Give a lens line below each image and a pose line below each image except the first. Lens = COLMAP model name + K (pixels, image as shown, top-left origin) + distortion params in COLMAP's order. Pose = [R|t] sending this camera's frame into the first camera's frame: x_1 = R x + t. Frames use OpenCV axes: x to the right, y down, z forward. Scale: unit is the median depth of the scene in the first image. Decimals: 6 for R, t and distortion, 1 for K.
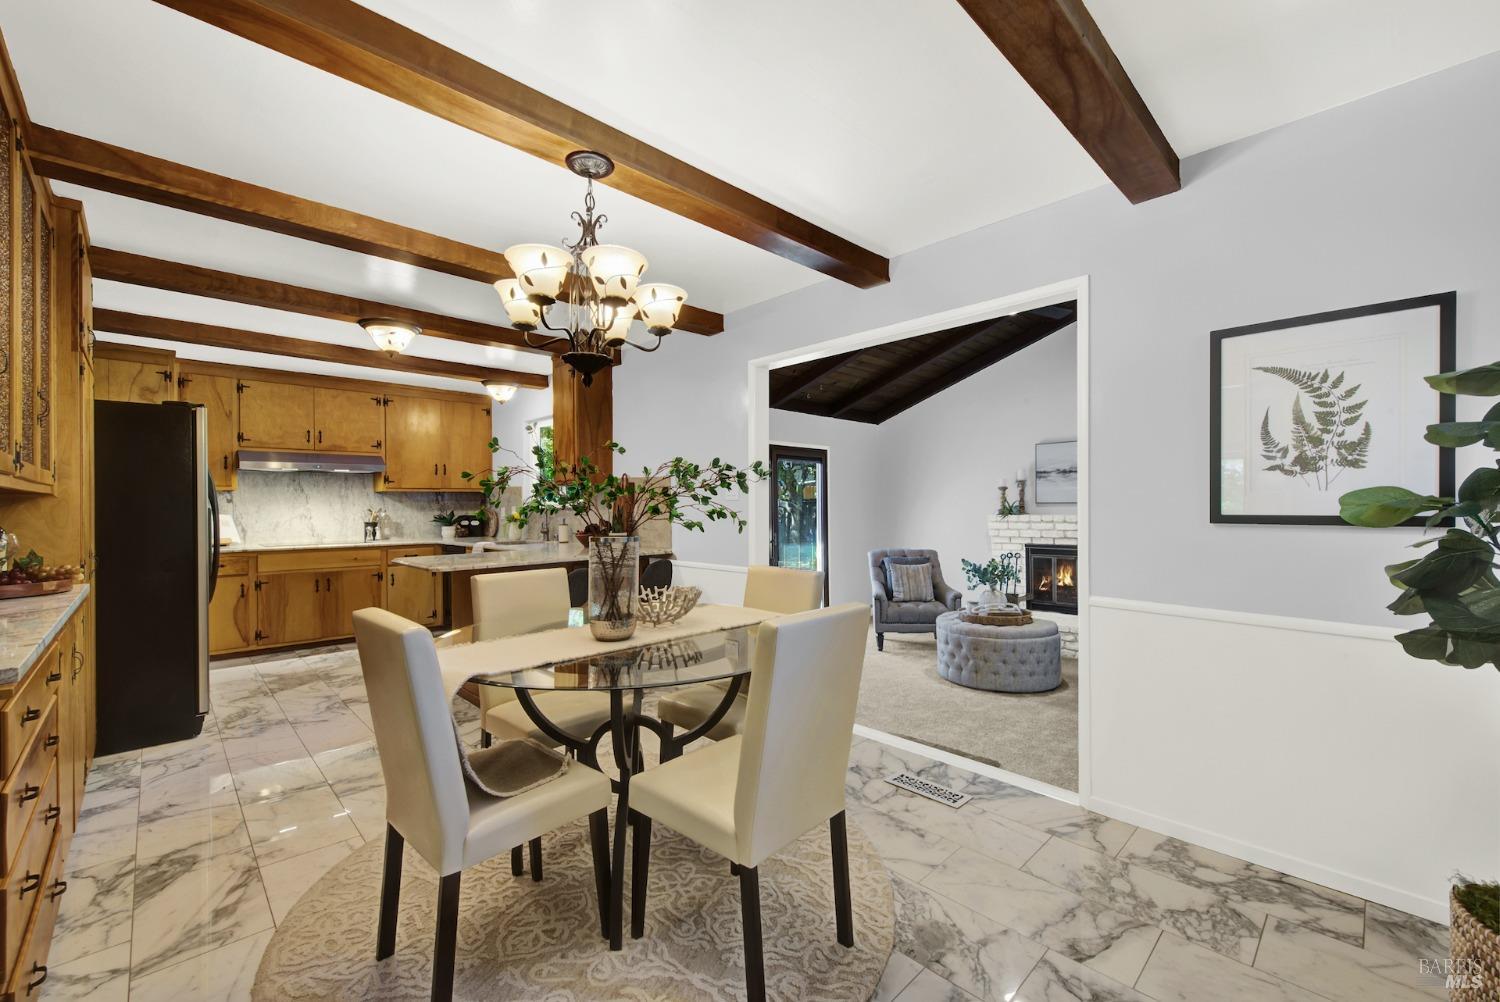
lens RADIAL K [[617.0, 0, 762.1], [0, 617.0, 502.7], [0, 0, 1]] dist [-0.000992, -0.000596]
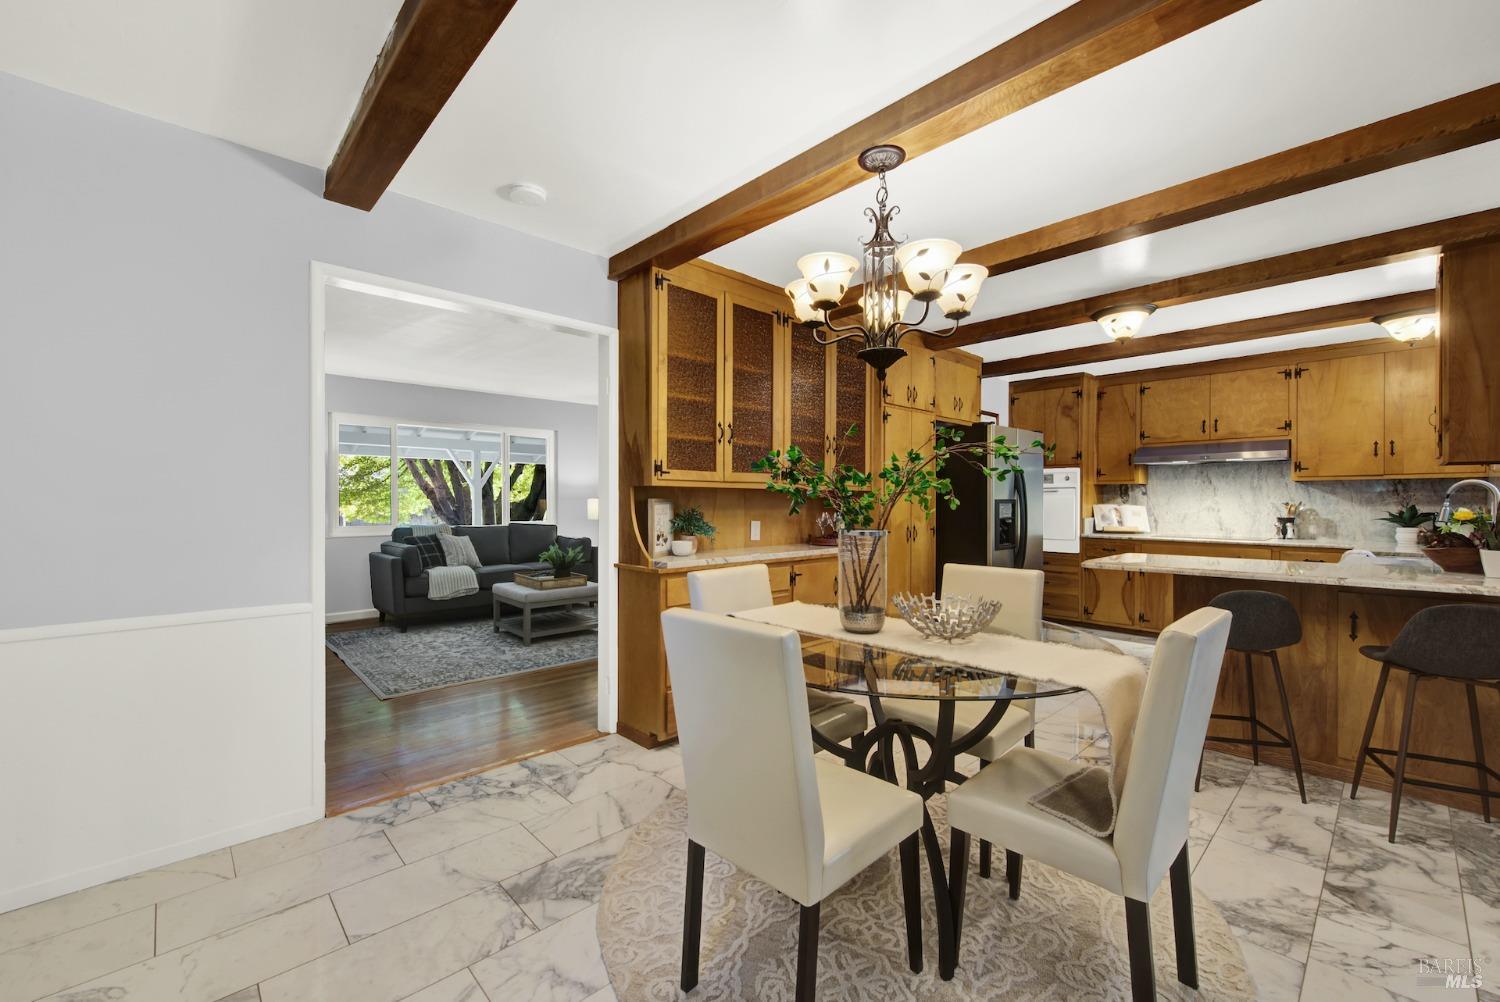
lens RADIAL K [[617.0, 0, 727.0], [0, 617.0, 508.9], [0, 0, 1]] dist [-0.000992, -0.000596]
pose [[-0.051679, 0.020686, -0.998449, 0.271789], [0.004448, 0.999780, 0.020484, -0.001098], [0.998654, -0.003382, -0.051760, 0.293711]]
